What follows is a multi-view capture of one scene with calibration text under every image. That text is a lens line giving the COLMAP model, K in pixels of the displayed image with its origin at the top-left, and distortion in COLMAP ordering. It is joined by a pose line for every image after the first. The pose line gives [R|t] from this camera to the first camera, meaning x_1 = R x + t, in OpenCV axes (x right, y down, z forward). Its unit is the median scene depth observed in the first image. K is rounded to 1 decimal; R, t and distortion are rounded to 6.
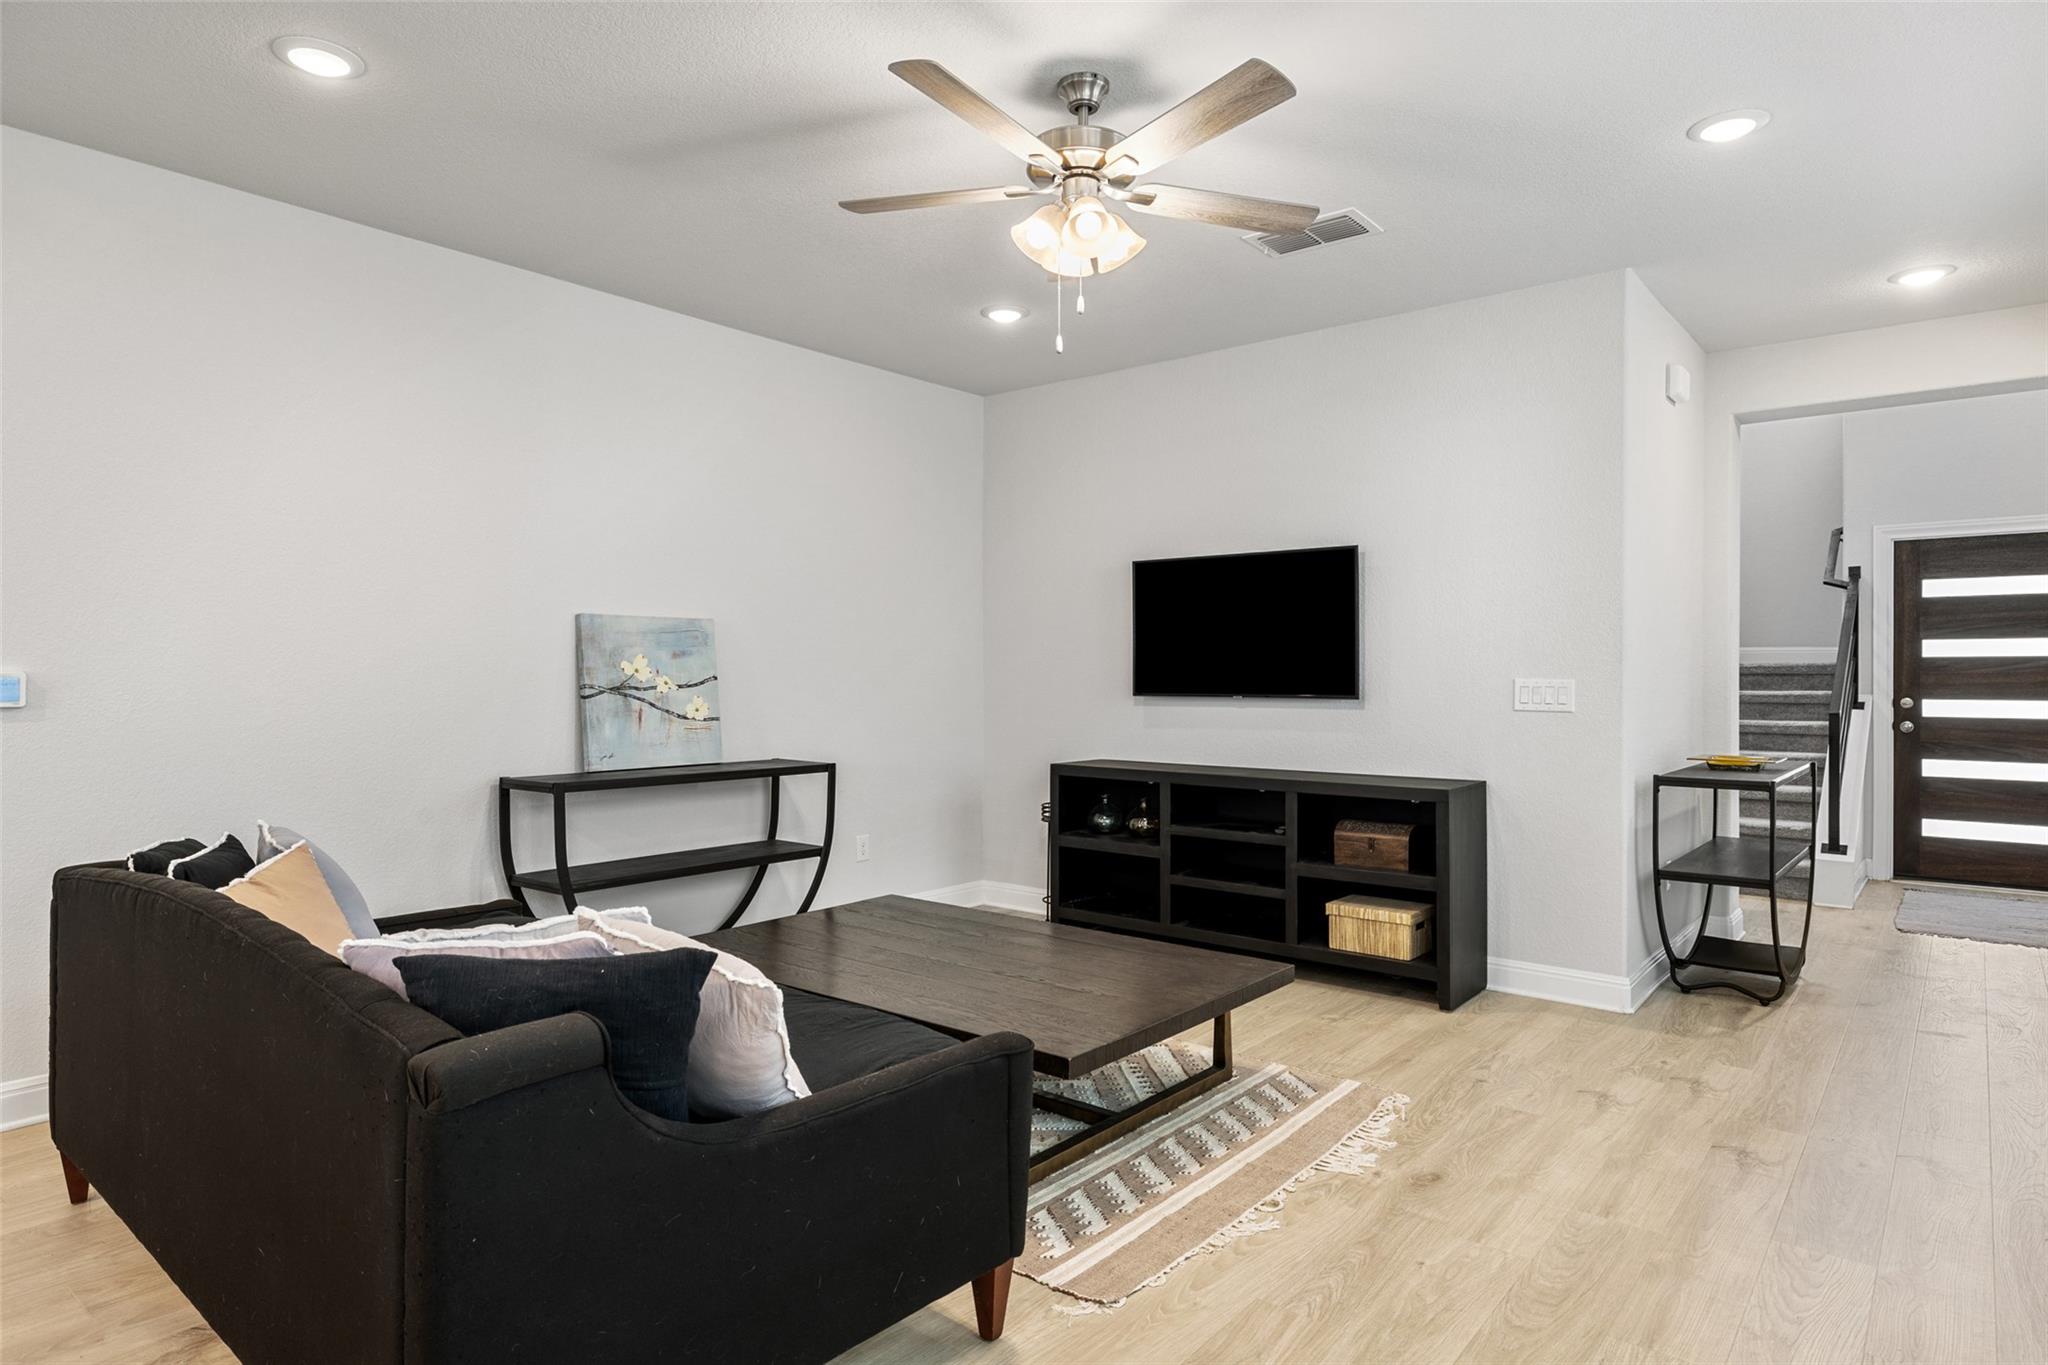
lens RADIAL K [[1194.8, 0, 968.4], [0, 1194.8, 679.7], [0, 0, 1]] dist [-0.005446, -0.000825]
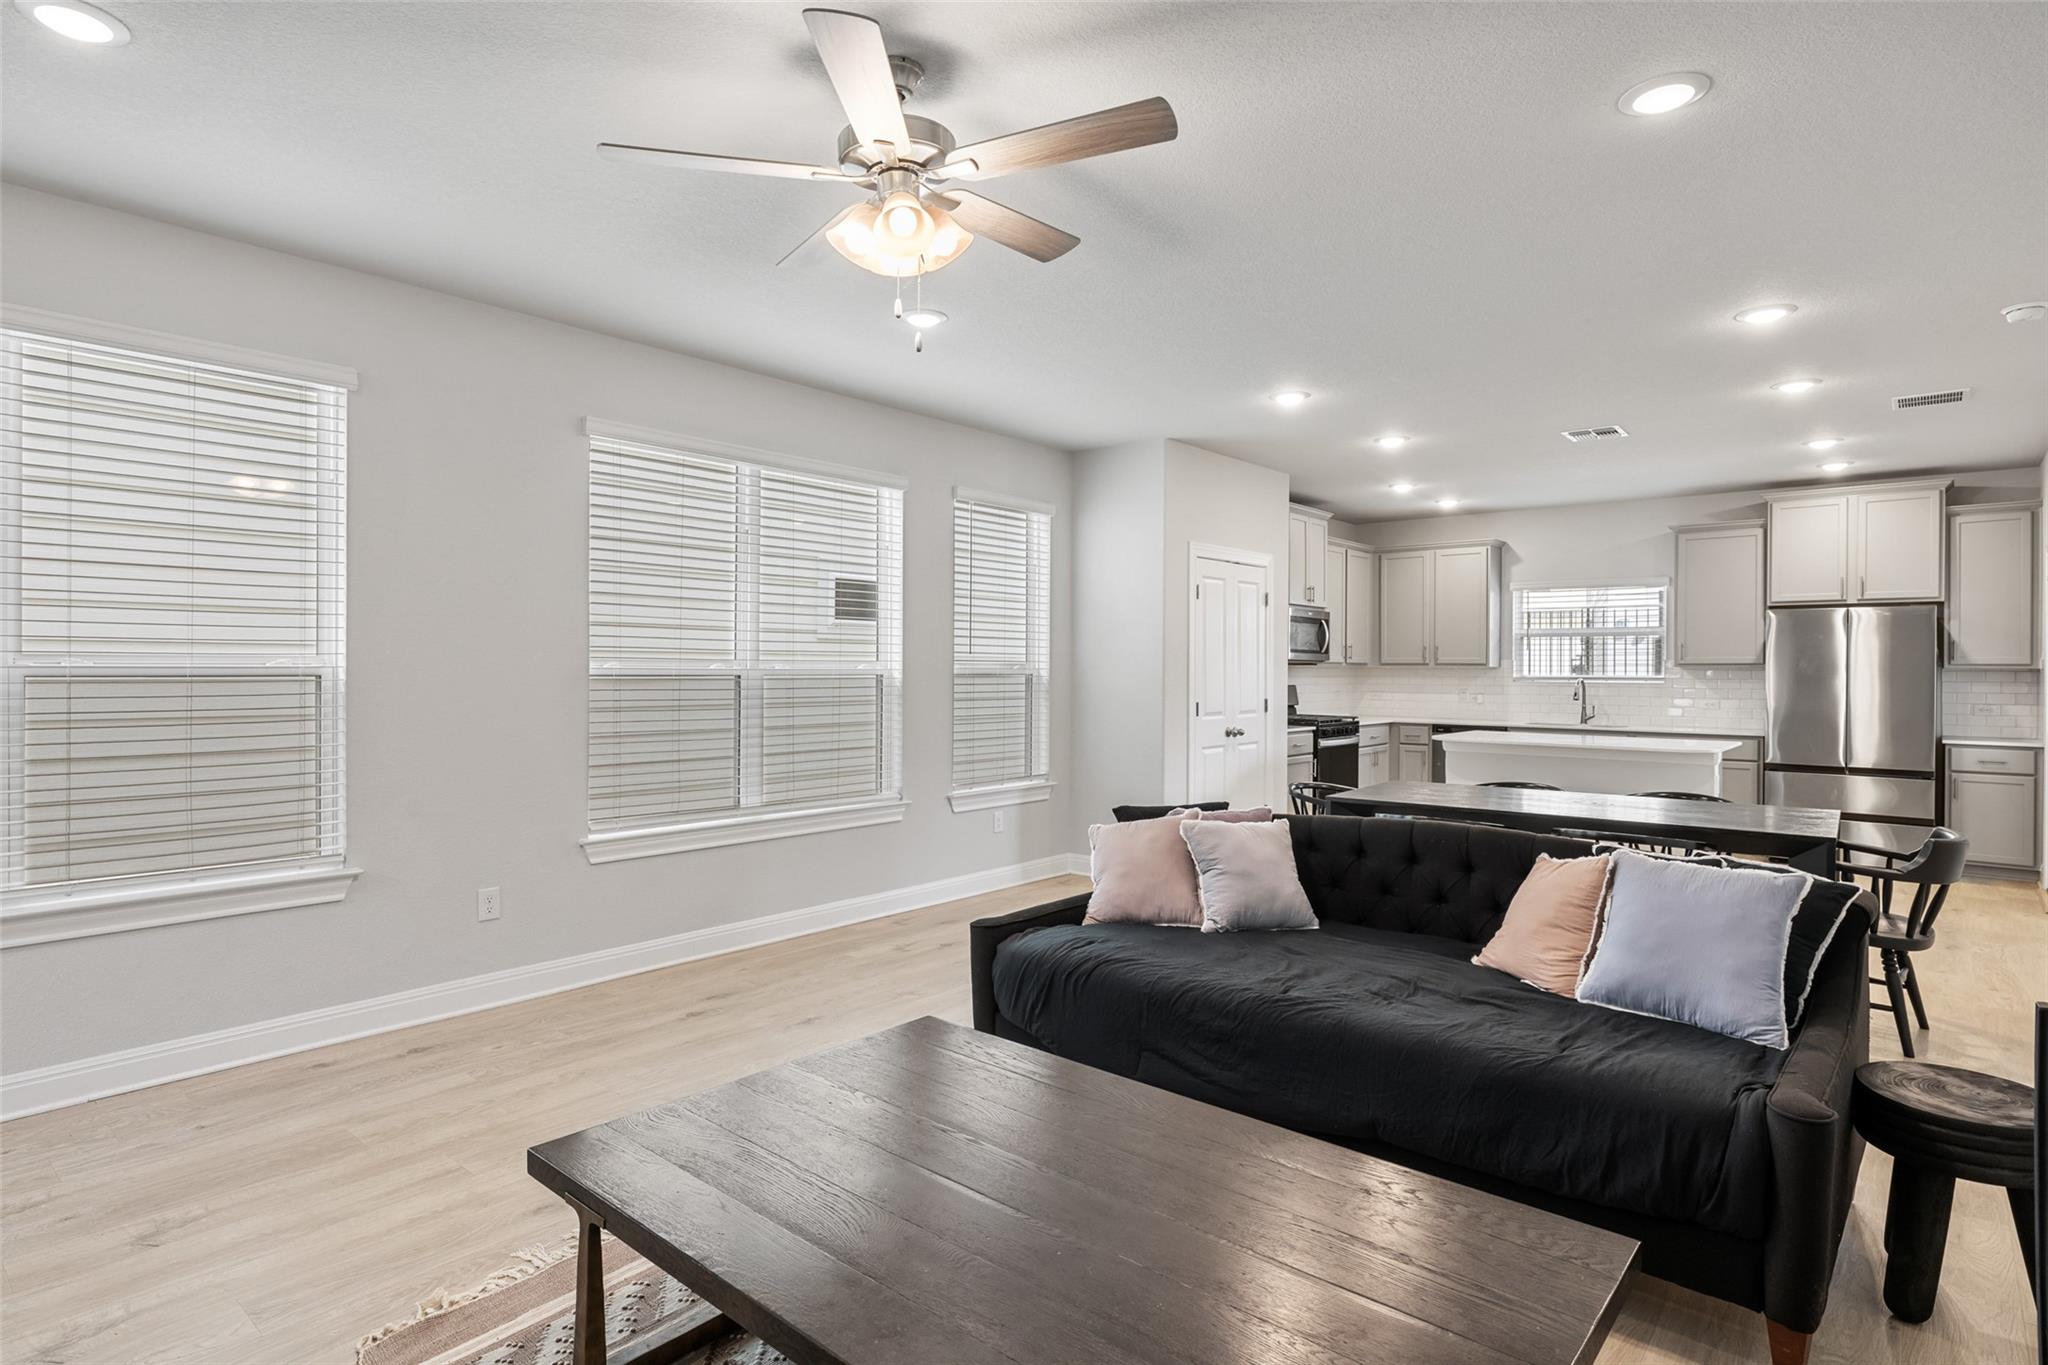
lens RADIAL K [[1065.1, 0, 1023.8], [0, 1065.1, 672.9], [0, 0, 1]] dist [0.001740, 0.000388]
pose [[-0.999957, -0.006016, 0.007074, -0.005554], [-0.005945, 0.999932, 0.010023, -0.023855], [-0.007134, 0.009980, -0.999925, 1.178177]]
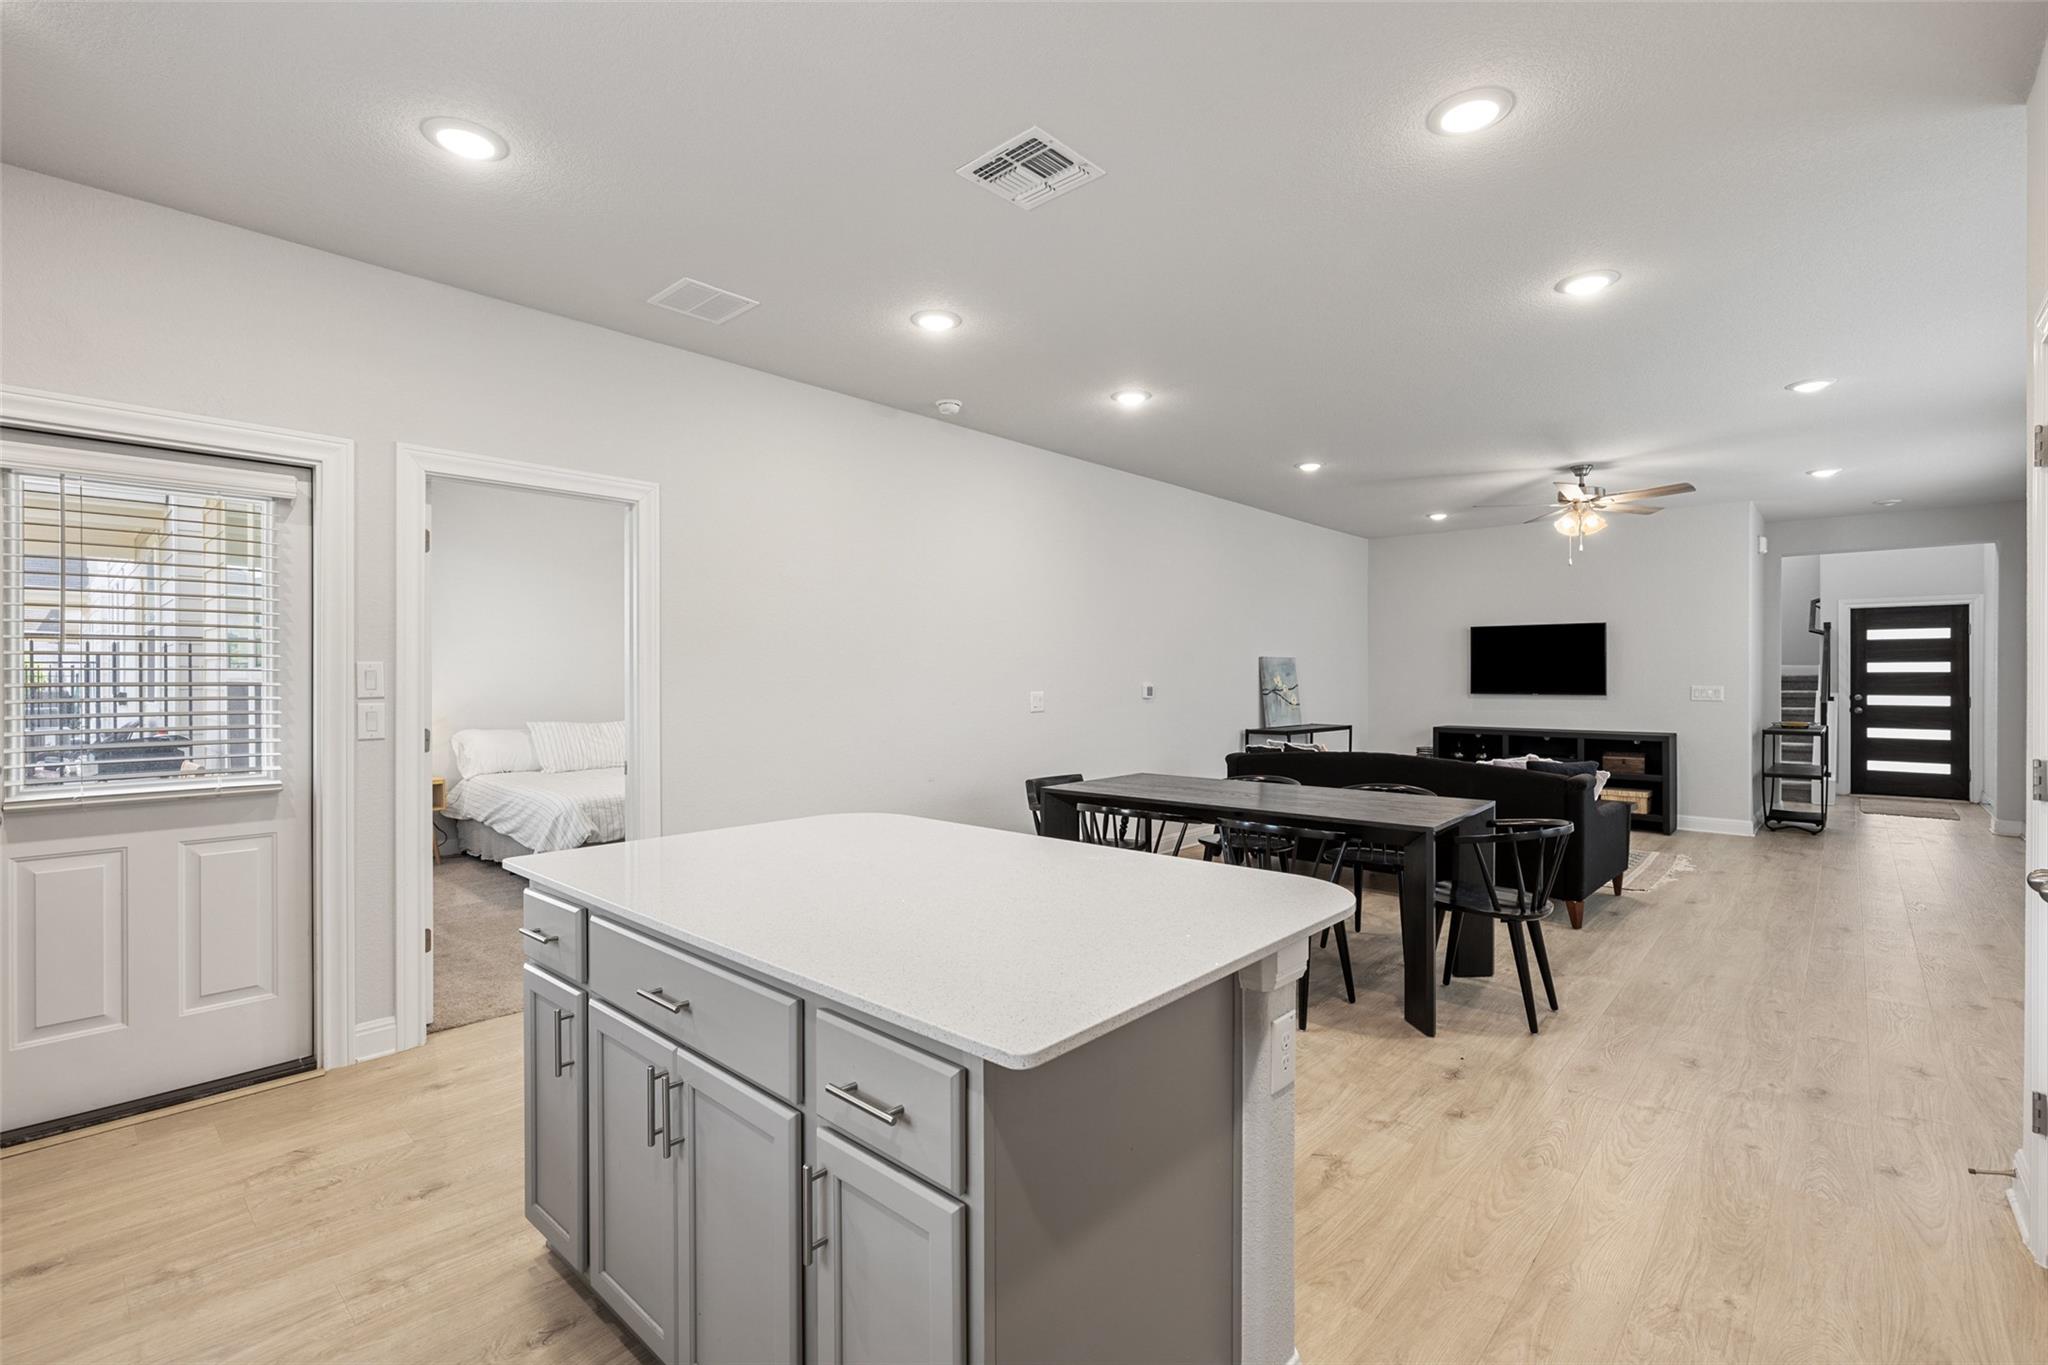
lens RADIAL K [[904.7, 0, 1024.0], [0, 904.7, 682.5], [0, 0, 1]] dist [-0.000923, -0.000116]
pose [[0.999247, -0.000881, -0.038788, -0.679330], [0.000949, 0.999998, 0.001746, -0.010711], [0.038786, -0.001782, 0.999246, -0.677879]]
